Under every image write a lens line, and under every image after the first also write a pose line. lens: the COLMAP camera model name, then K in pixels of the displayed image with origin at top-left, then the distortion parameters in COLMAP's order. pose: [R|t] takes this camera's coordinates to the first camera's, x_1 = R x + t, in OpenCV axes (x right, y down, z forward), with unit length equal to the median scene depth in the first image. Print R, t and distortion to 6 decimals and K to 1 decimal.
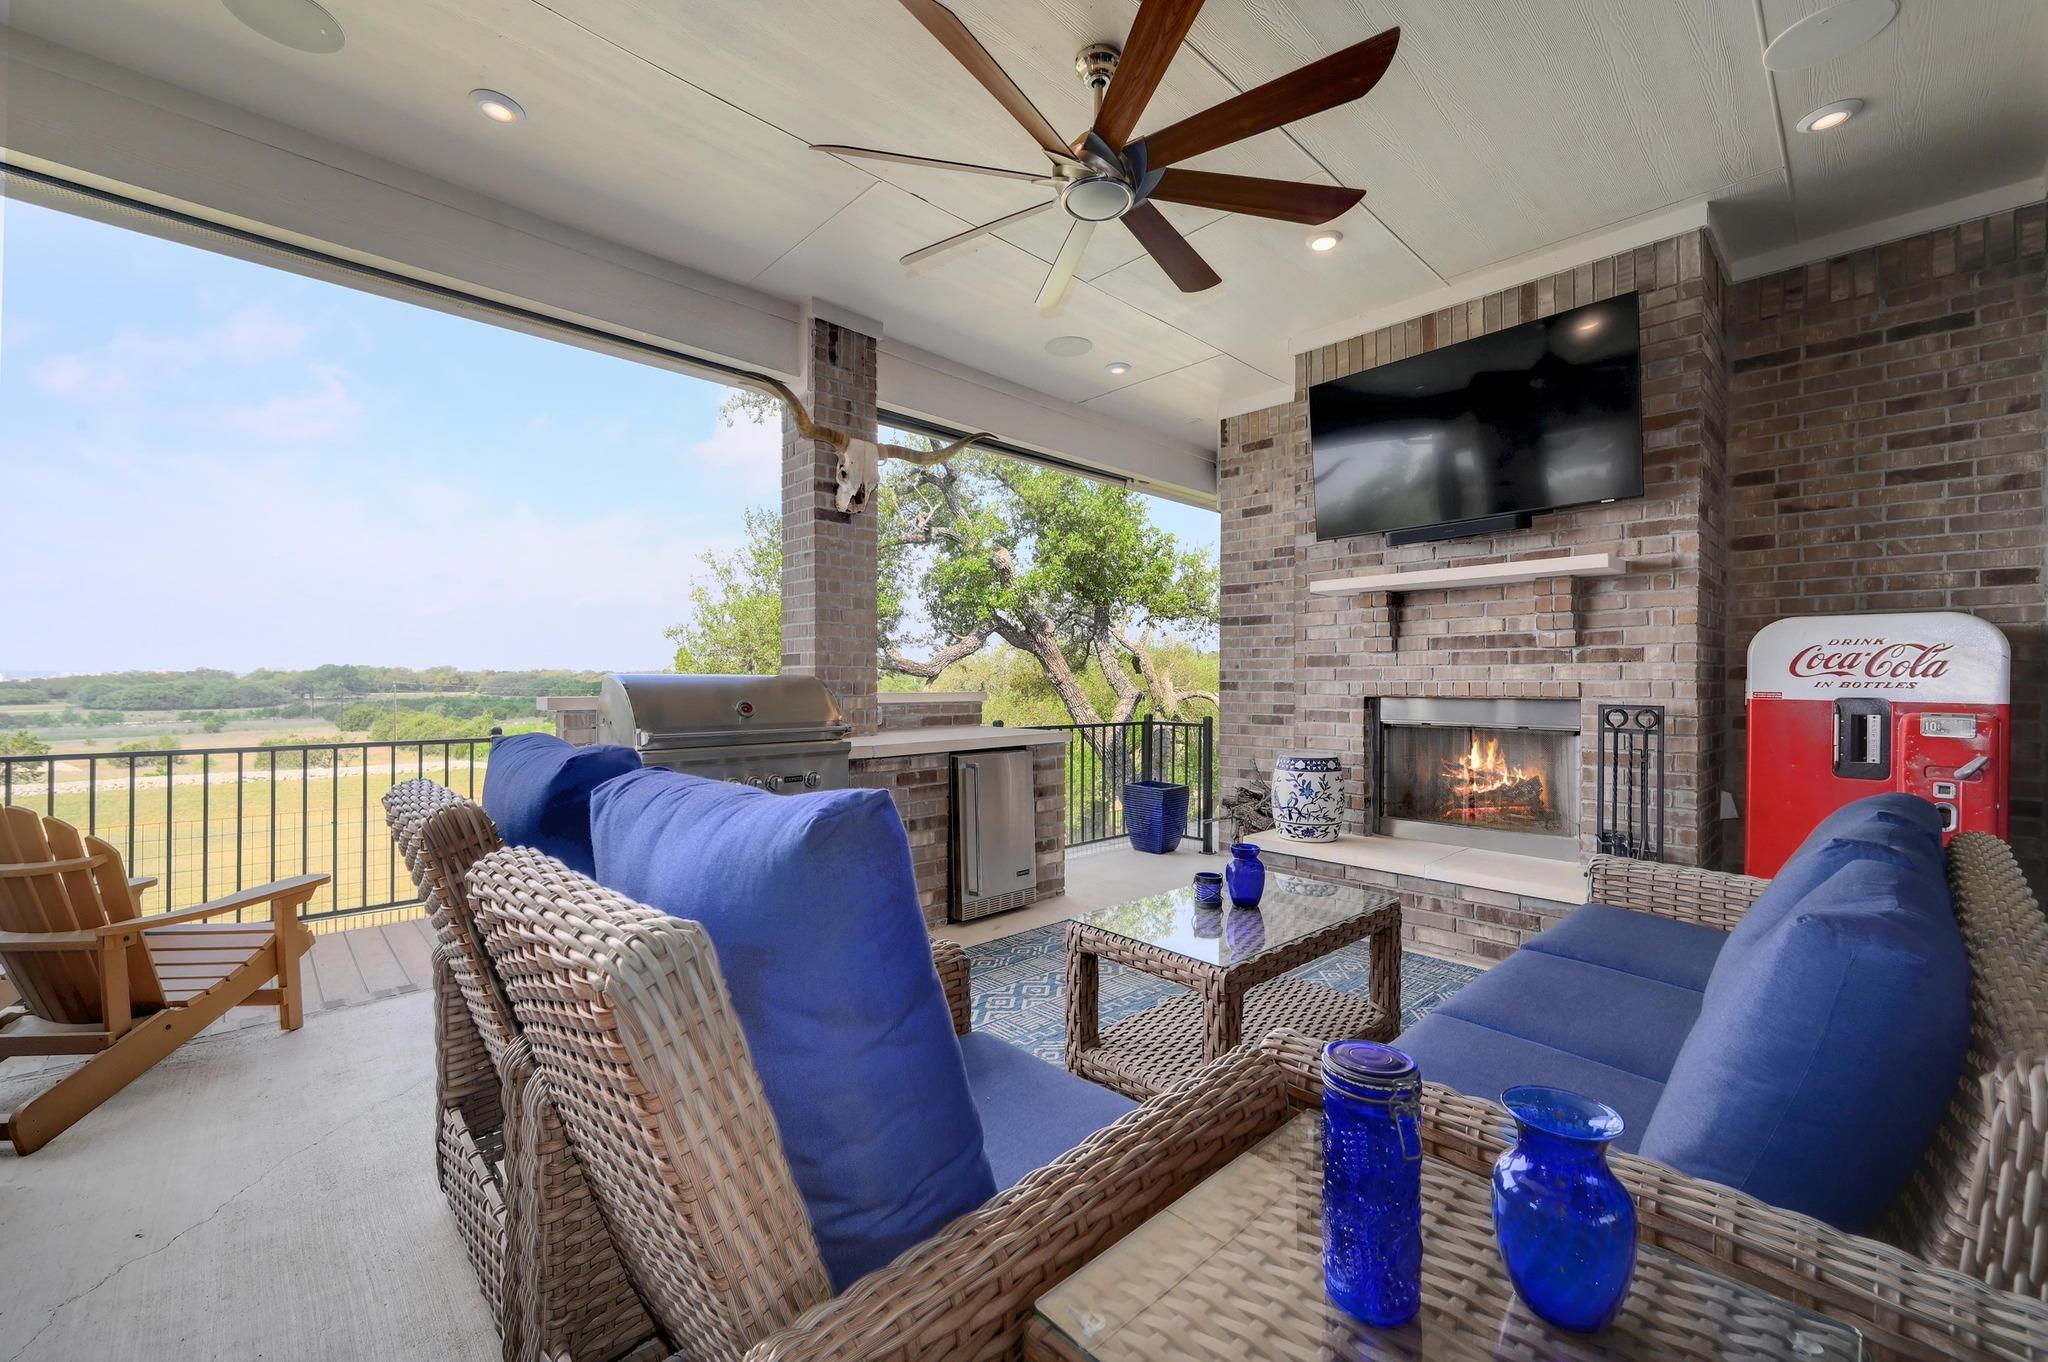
lens RADIAL K [[818.2, 0, 1017.7], [0, 818.2, 680.8], [0, 0, 1]] dist [0.001074, 0.001403]
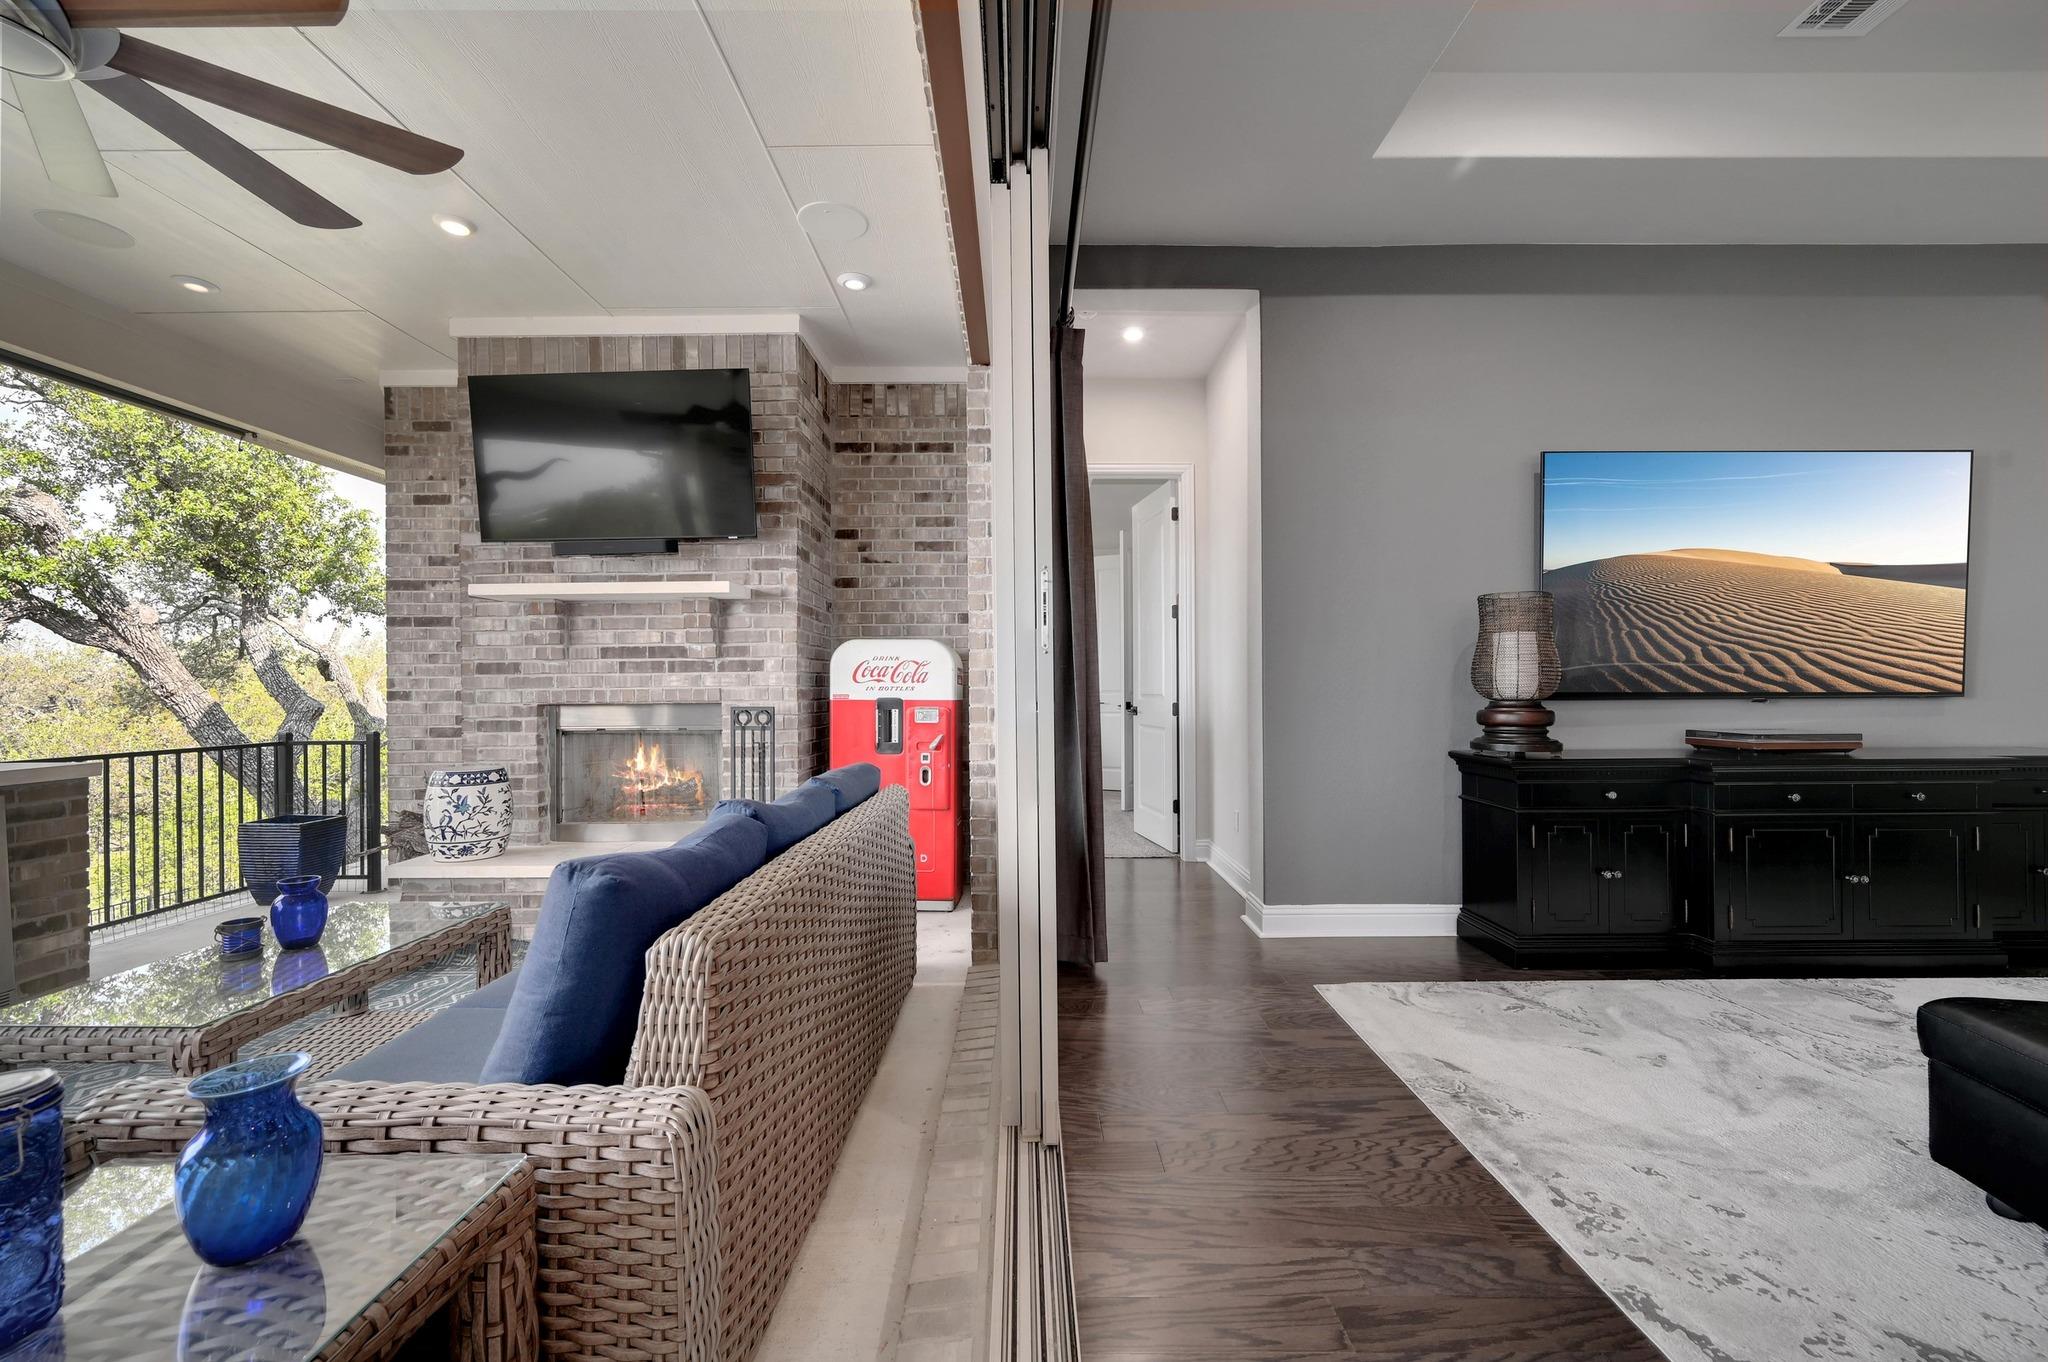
lens RADIAL K [[818.2, 0, 1022.6], [0, 818.2, 689.0], [0, 0, 1]] dist [0.001074, 0.001403]
pose [[0.689413, -0.010400, 0.724294, 0.112192], [0.008219, 0.999945, 0.006535, -0.001225], [-0.724322, 0.001447, 0.689460, -0.108128]]
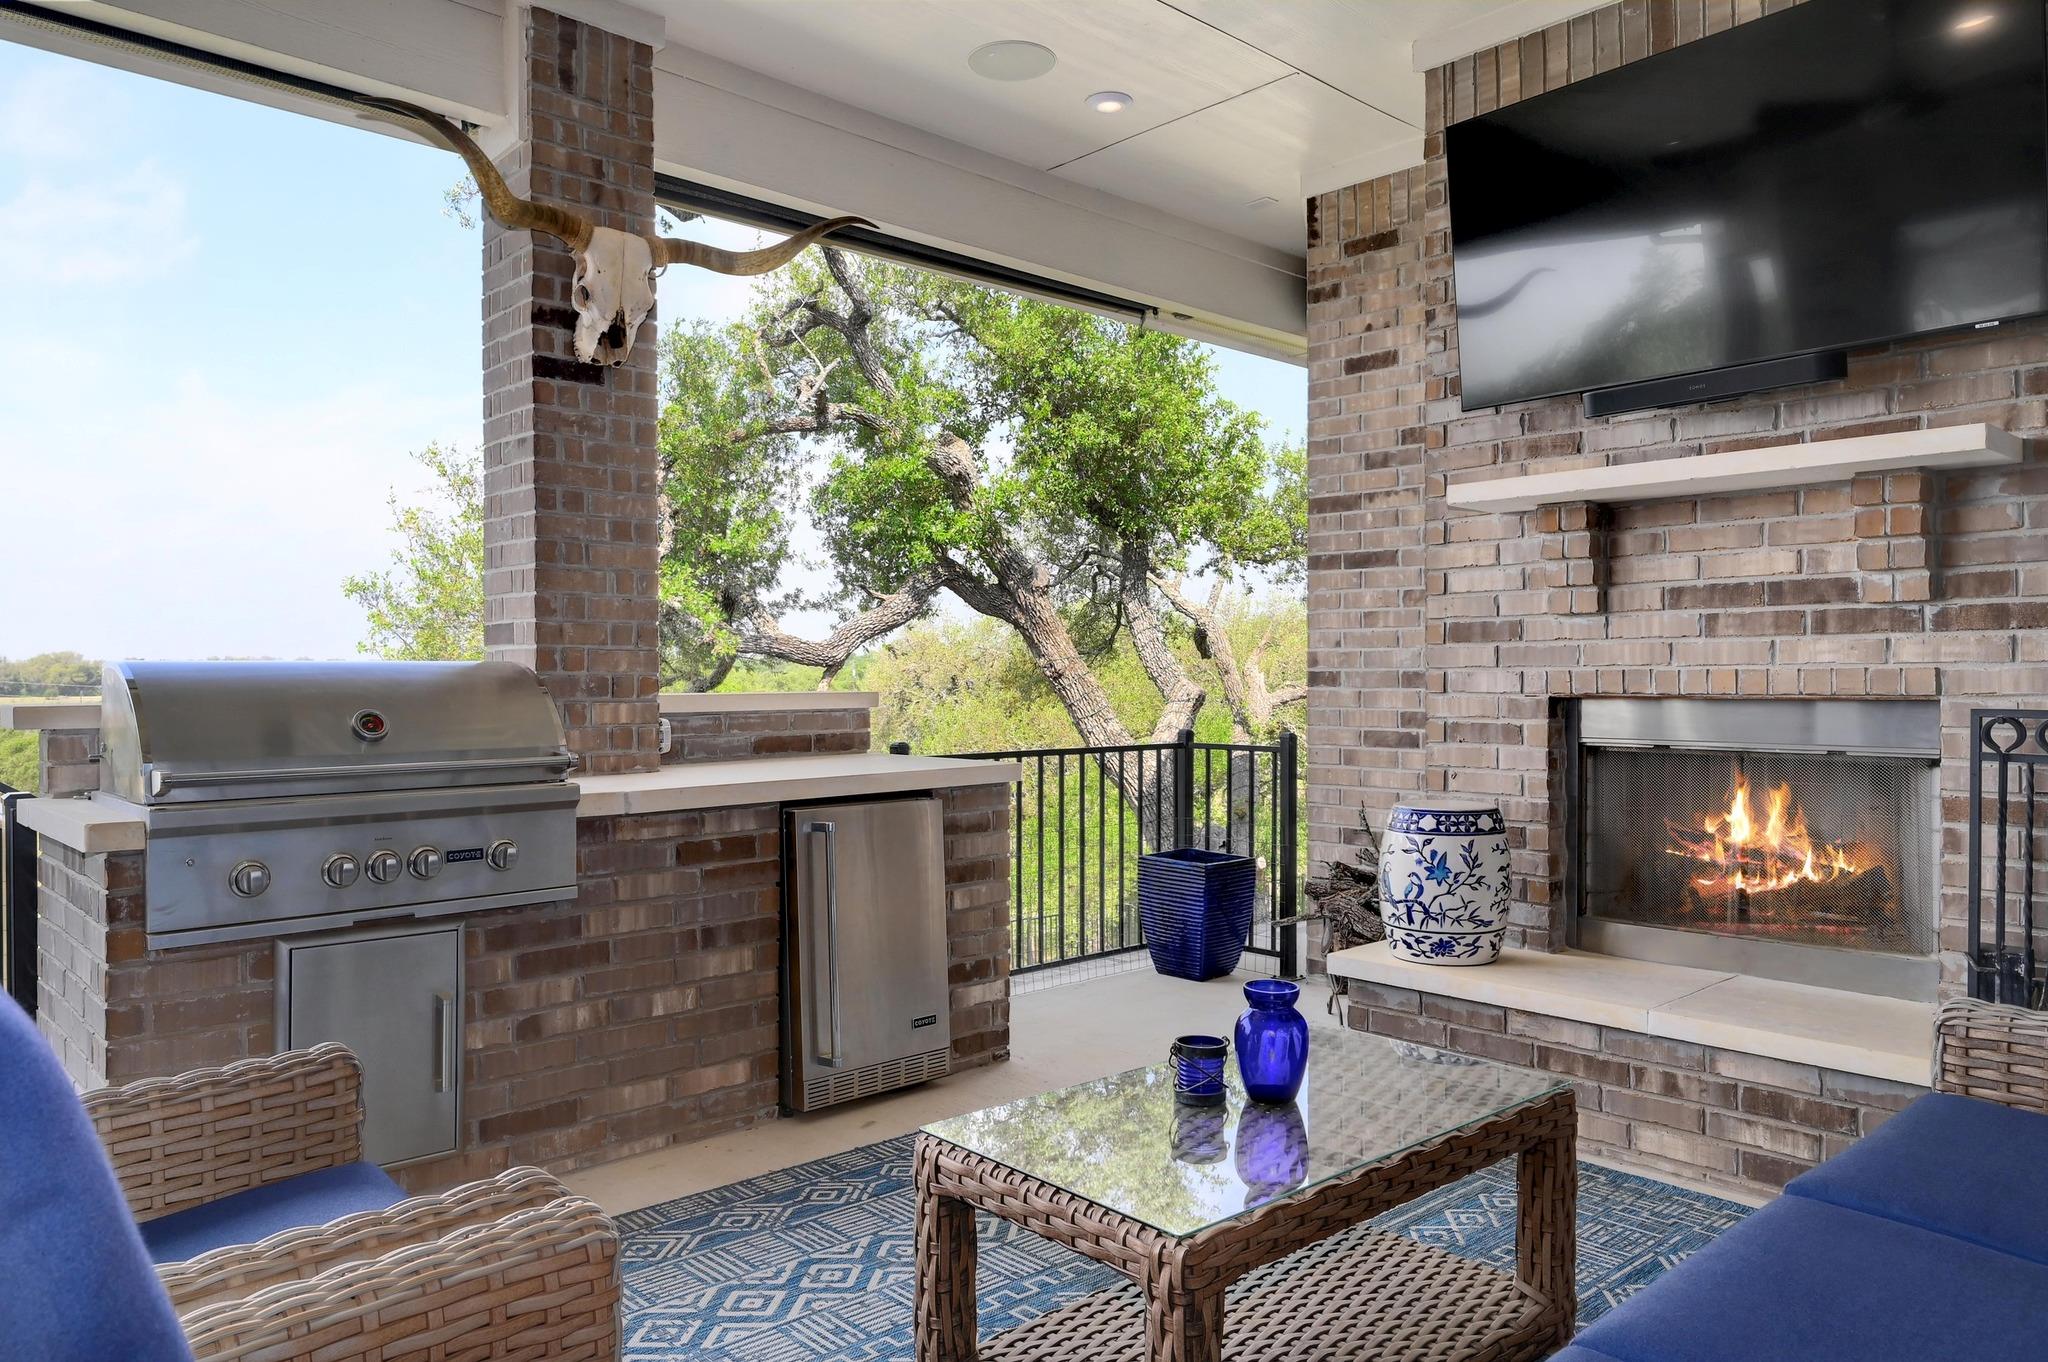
lens RADIAL K [[1388.8, 0, 1018.3], [0, 1388.8, 682.1], [0, 0, 1]] dist [0.000856, 0.000596]
pose [[0.999942, -0.005229, -0.009377, 0.079896], [0.005294, 0.999962, 0.006899, 0.001563], [0.009340, -0.006948, 0.999932, 0.073625]]
